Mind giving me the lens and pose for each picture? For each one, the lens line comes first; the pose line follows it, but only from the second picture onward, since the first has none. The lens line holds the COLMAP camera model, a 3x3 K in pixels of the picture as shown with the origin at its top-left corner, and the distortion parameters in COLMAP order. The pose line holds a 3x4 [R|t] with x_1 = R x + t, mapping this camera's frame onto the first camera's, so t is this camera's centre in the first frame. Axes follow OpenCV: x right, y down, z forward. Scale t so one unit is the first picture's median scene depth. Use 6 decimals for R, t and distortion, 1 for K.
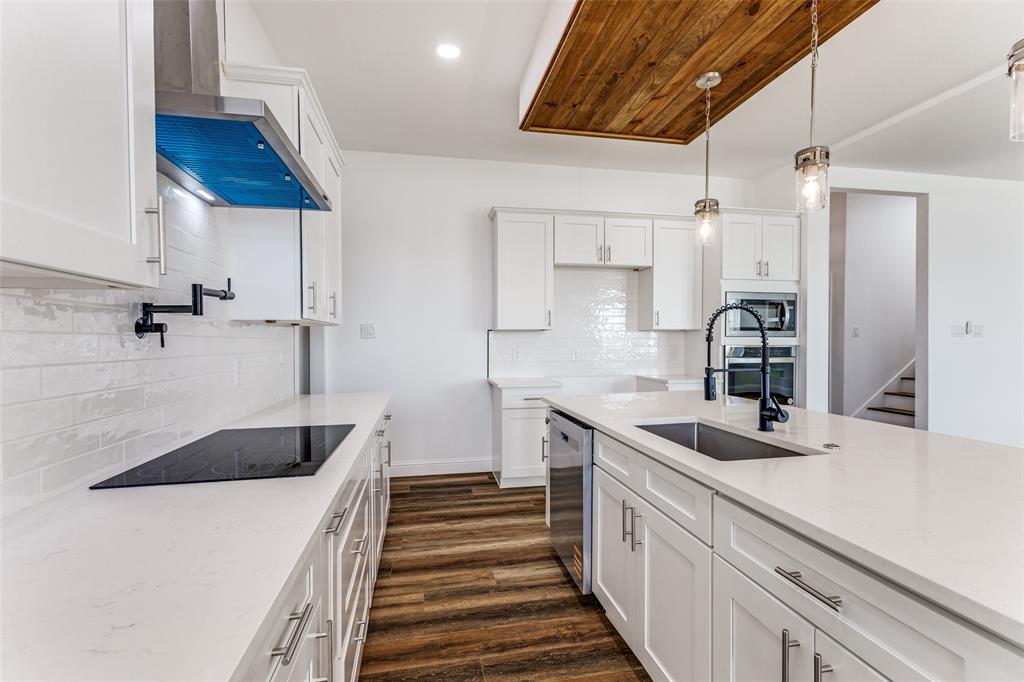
lens RADIAL K [[469.6, 0, 513.4], [0, 469.6, 349.2], [0, 0, 1]] dist [0.010706, -0.000147]
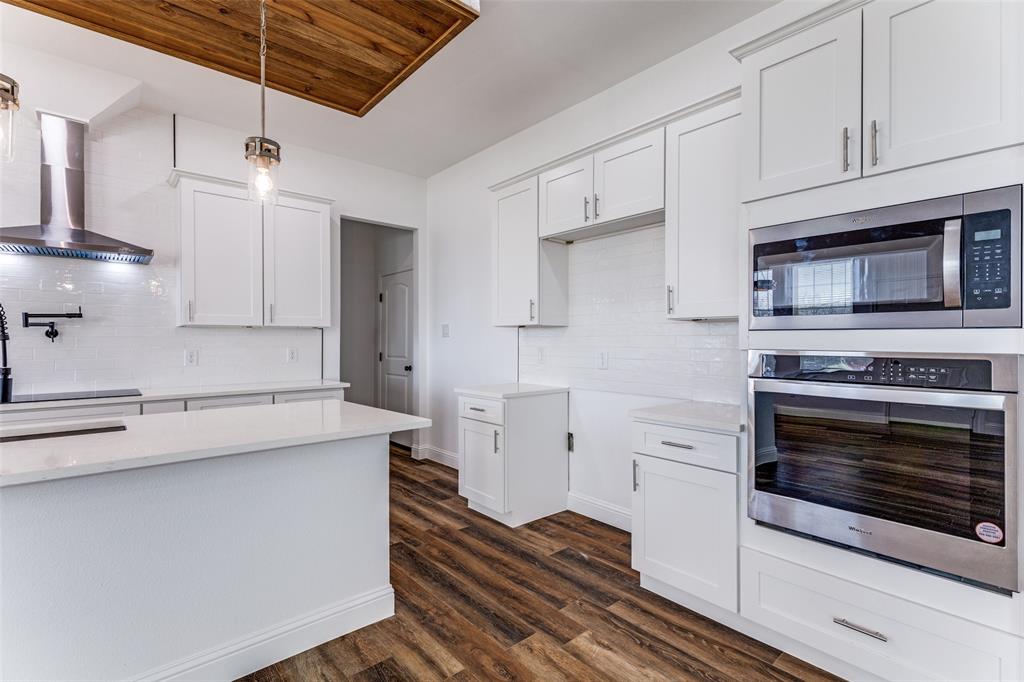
lens RADIAL K [[471.5, 0, 513.1], [0, 471.5, 339.6], [0, 0, 1]] dist [0.014467, -0.004746]
pose [[0.498183, 0.000649, -0.867072, 0.867697], [-0.016574, 0.999824, -0.008775, -0.012122], [0.866913, 0.018742, 0.498106, 0.696632]]
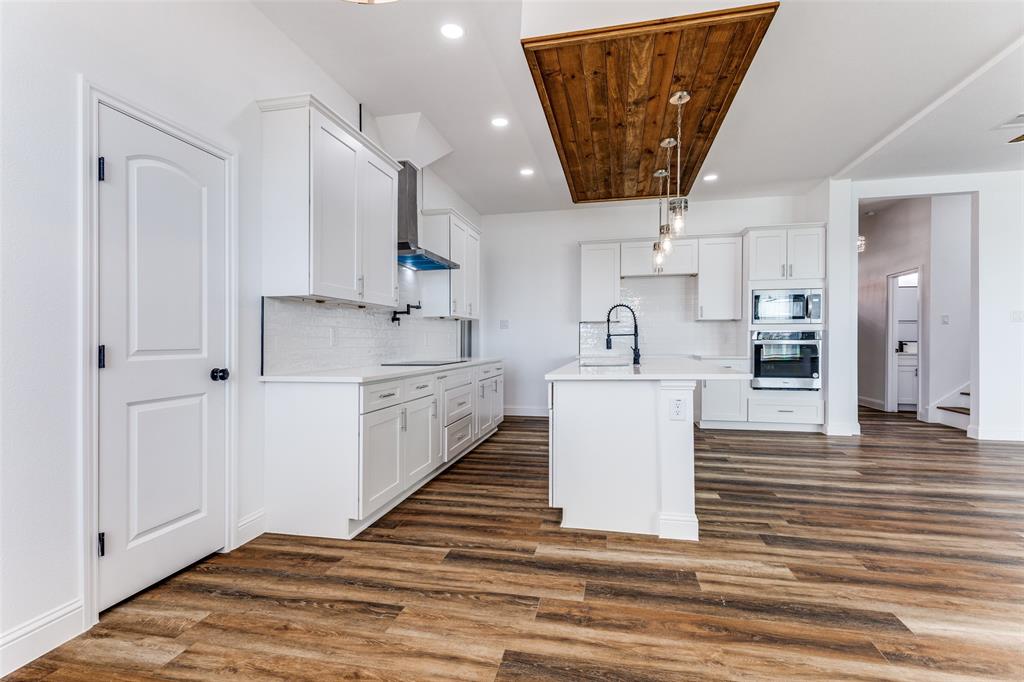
lens RADIAL K [[471.5, 0, 513.1], [0, 471.5, 339.6], [0, 0, 1]] dist [0.014467, -0.004746]
pose [[0.917828, -0.001942, -0.396973, 0.428587], [-0.005568, 0.999827, -0.017764, 0.051953], [0.396939, 0.018515, 0.917658, -0.563179]]
